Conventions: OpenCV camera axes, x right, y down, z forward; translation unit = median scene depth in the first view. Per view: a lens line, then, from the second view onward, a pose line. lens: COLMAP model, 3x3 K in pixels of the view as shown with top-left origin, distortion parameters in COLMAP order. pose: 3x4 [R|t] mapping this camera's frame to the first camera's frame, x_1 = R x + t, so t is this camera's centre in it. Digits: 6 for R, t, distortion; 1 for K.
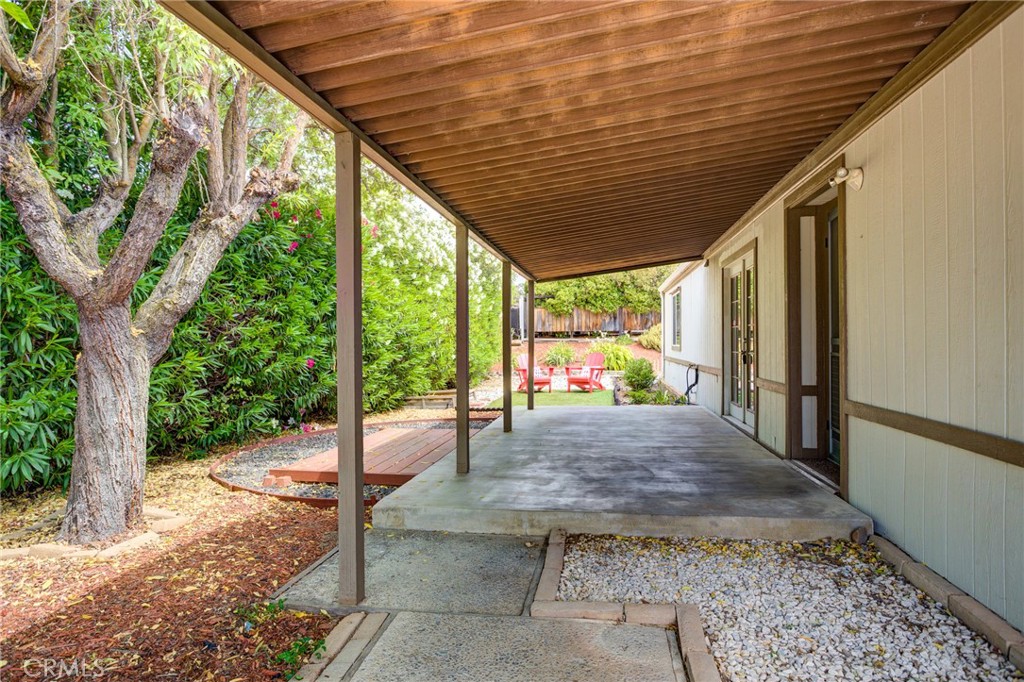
lens RADIAL K [[622.8, 0, 511.6], [0, 622.8, 340.7], [0, 0, 1]] dist [-0.000195, -0.000012]
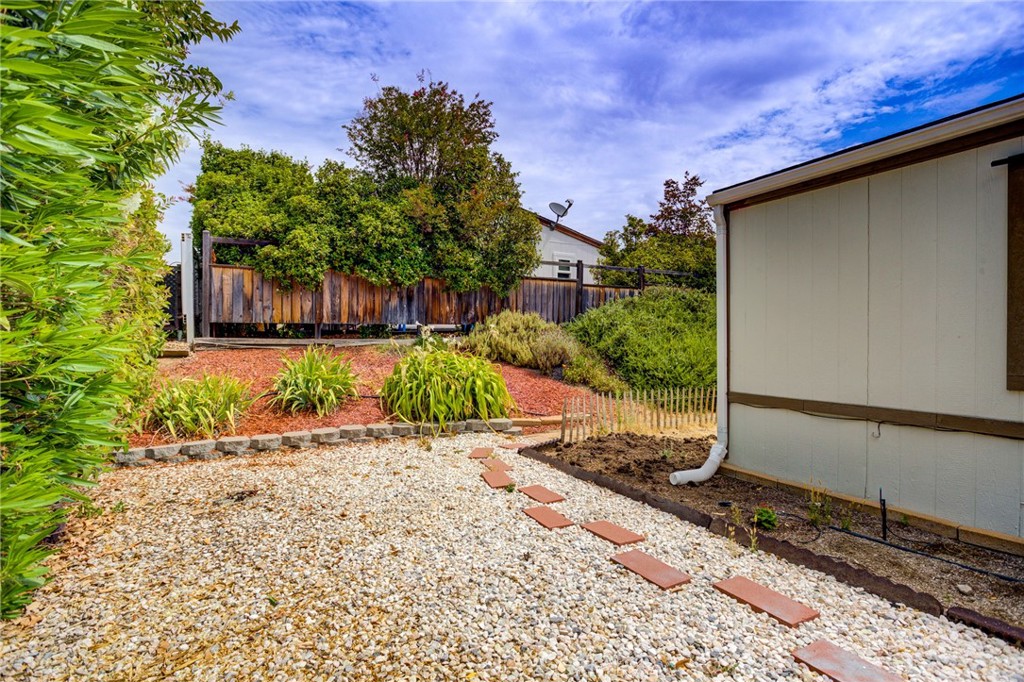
lens RADIAL K [[503.1, 0, 511.4], [0, 503.1, 341.0], [0, 0, 1]] dist [-0.019823, 0.007634]
pose [[0.795447, 0.003540, 0.606012, -0.014342], [-0.003356, 0.999993, -0.001436, -0.002001], [-0.606014, -0.000891, 0.795454, 0.632044]]
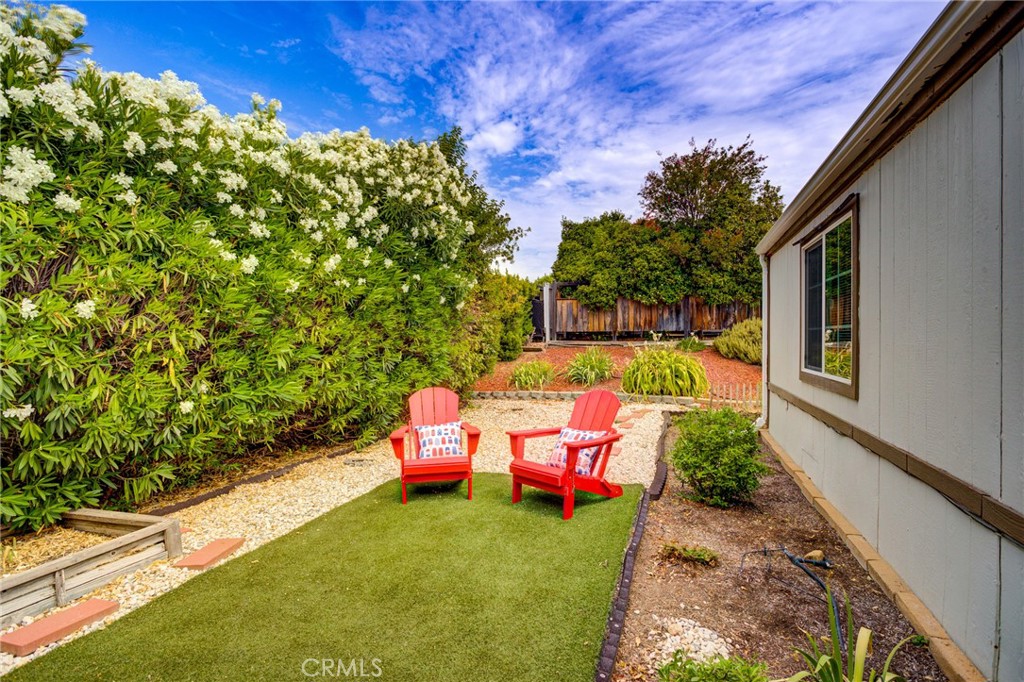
lens RADIAL K [[508.8, 0, 513.6], [0, 508.8, 341.4], [0, 0, 1]] dist [-0.002258, -0.000123]
pose [[0.985649, 0.003411, -0.168773, 0.082785], [-0.002451, 0.999980, 0.005898, -0.006745], [0.168789, -0.005400, 0.985637, 0.418078]]
